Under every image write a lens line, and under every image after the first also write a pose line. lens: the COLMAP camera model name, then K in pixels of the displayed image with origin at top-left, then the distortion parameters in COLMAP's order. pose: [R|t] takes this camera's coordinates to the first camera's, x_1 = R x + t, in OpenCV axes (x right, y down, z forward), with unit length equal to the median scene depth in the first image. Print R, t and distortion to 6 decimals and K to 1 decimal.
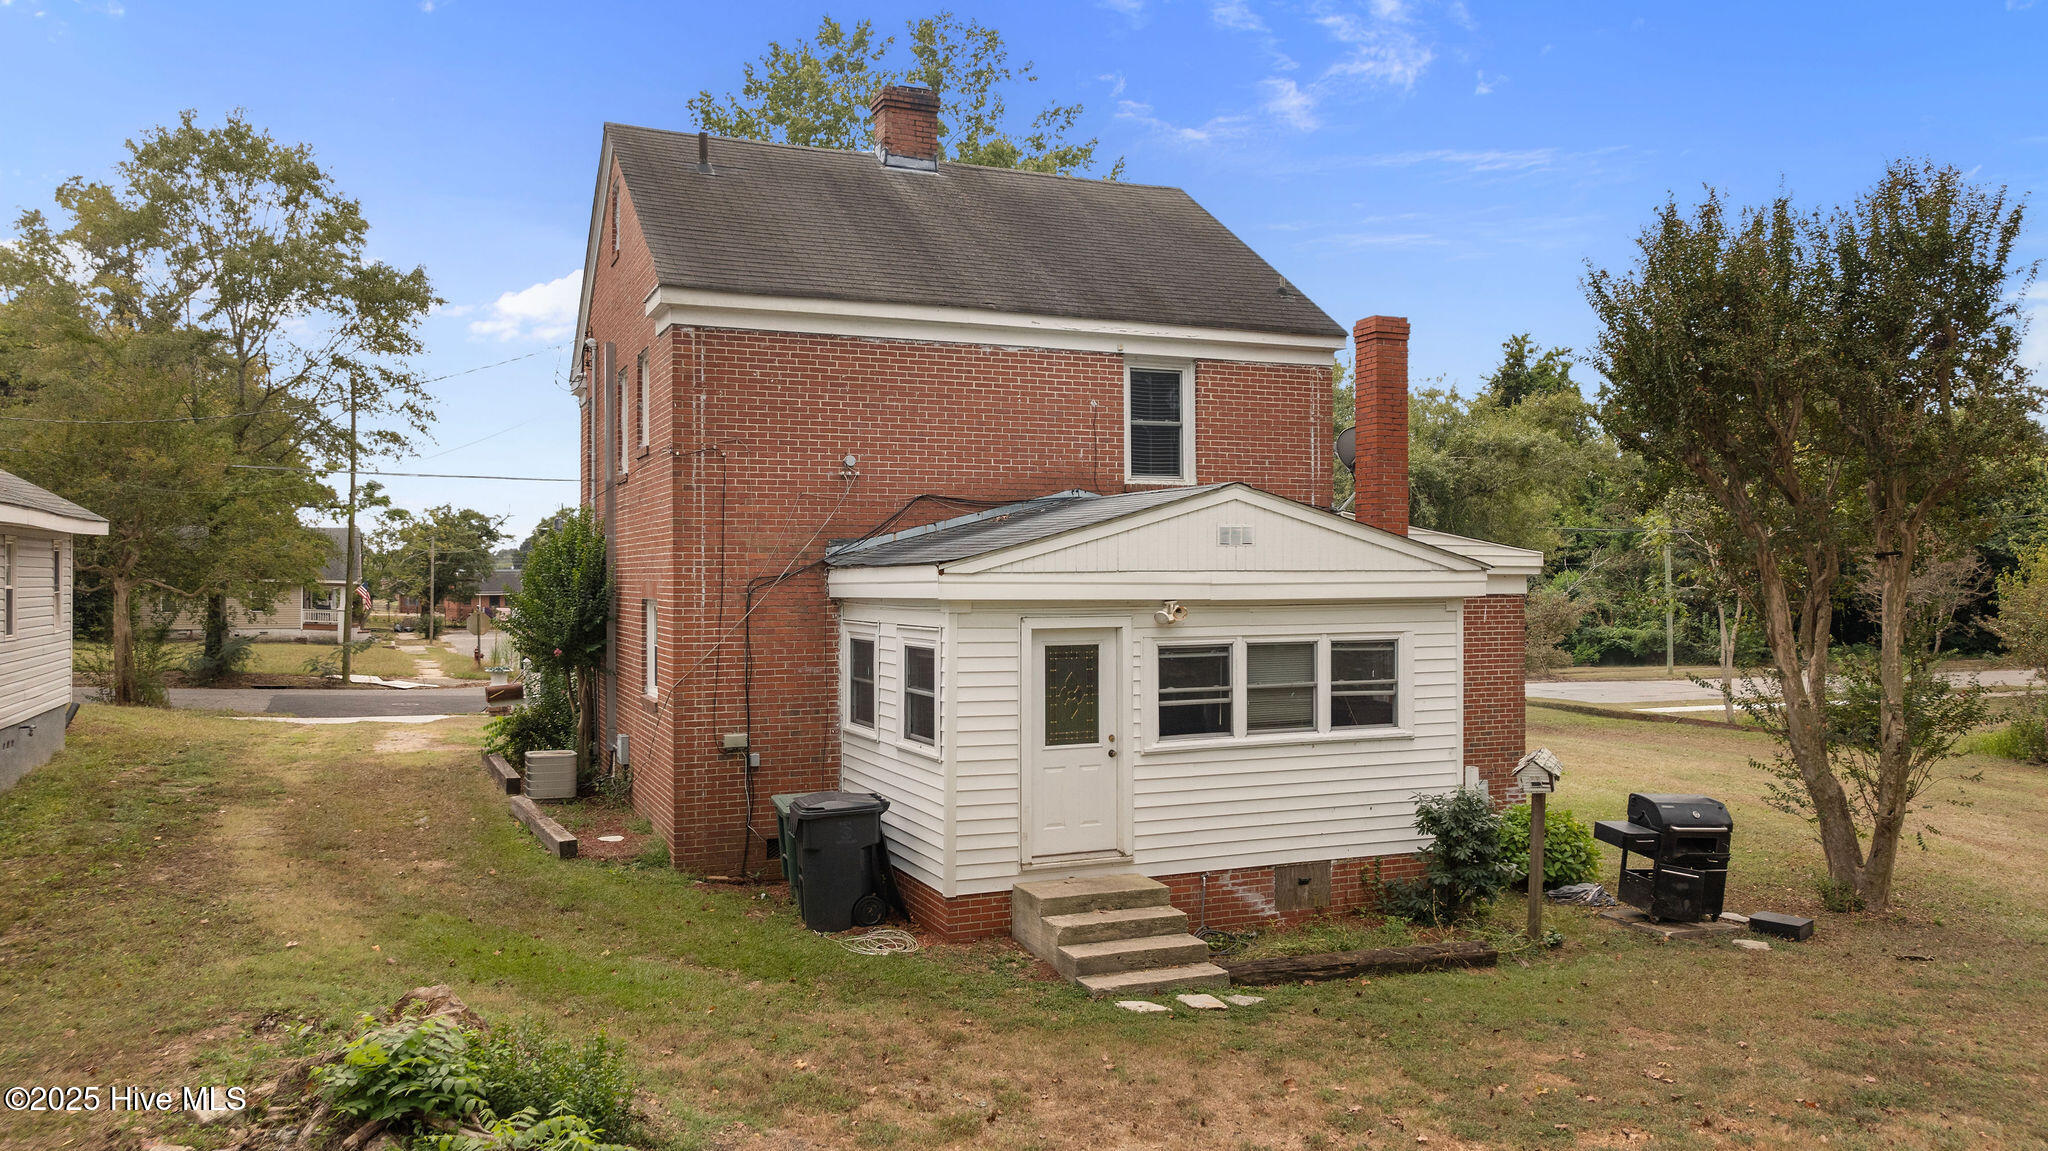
lens RADIAL K [[1449.8, 0, 1024.0], [0, 1449.8, 575.5], [0, 0, 1]] dist [-0.010870, -0.000863]
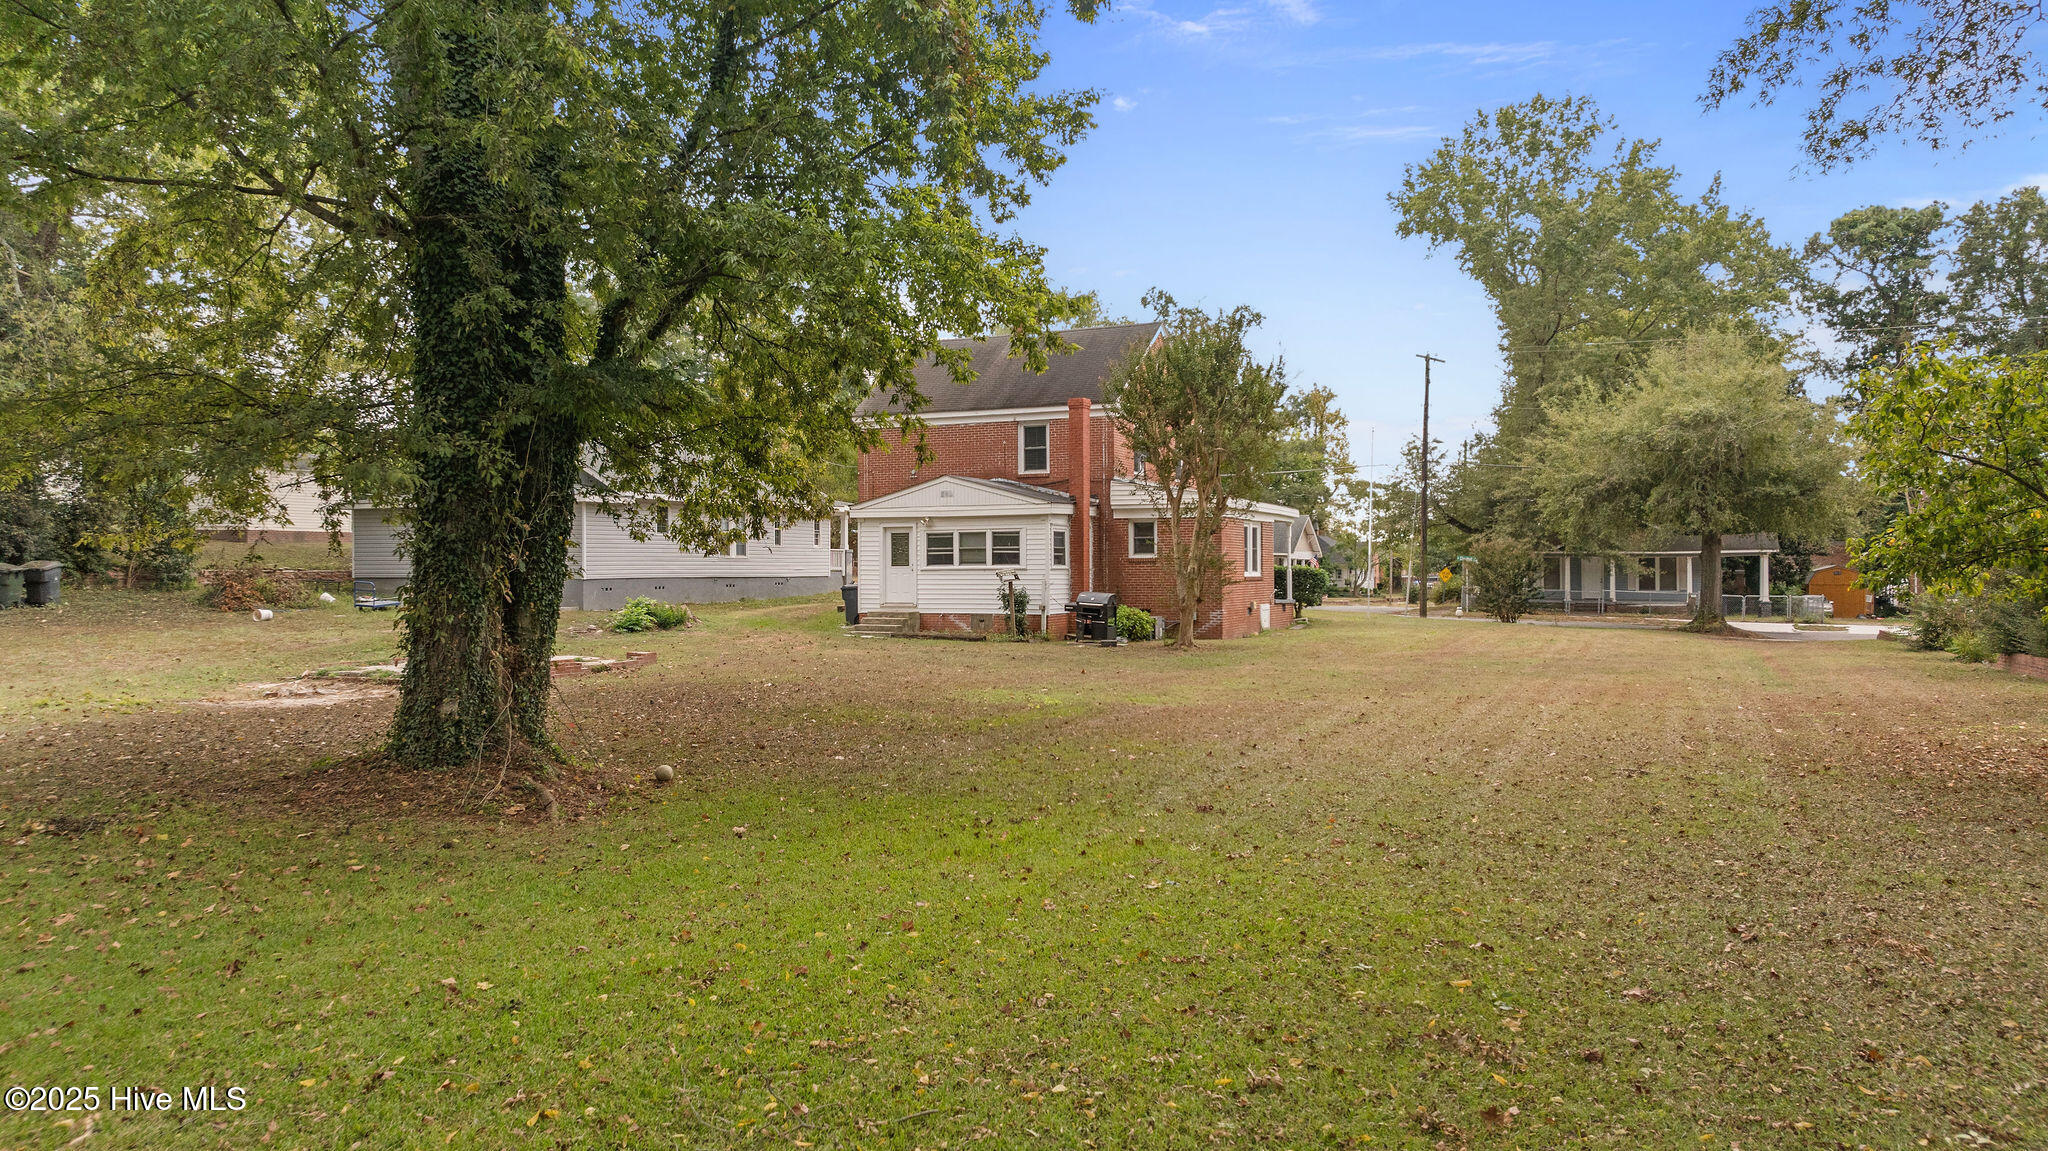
lens RADIAL K [[1449.6, 0, 1024.0], [0, 1449.6, 575.5], [0, 0, 1]] dist [-0.013346, -0.004589]
pose [[0.679614, 0.000364, -0.733569, 2.254517], [0.002703, 0.999992, 0.003001, 0.120507], [0.733565, -0.004022, 0.679608, -0.783666]]
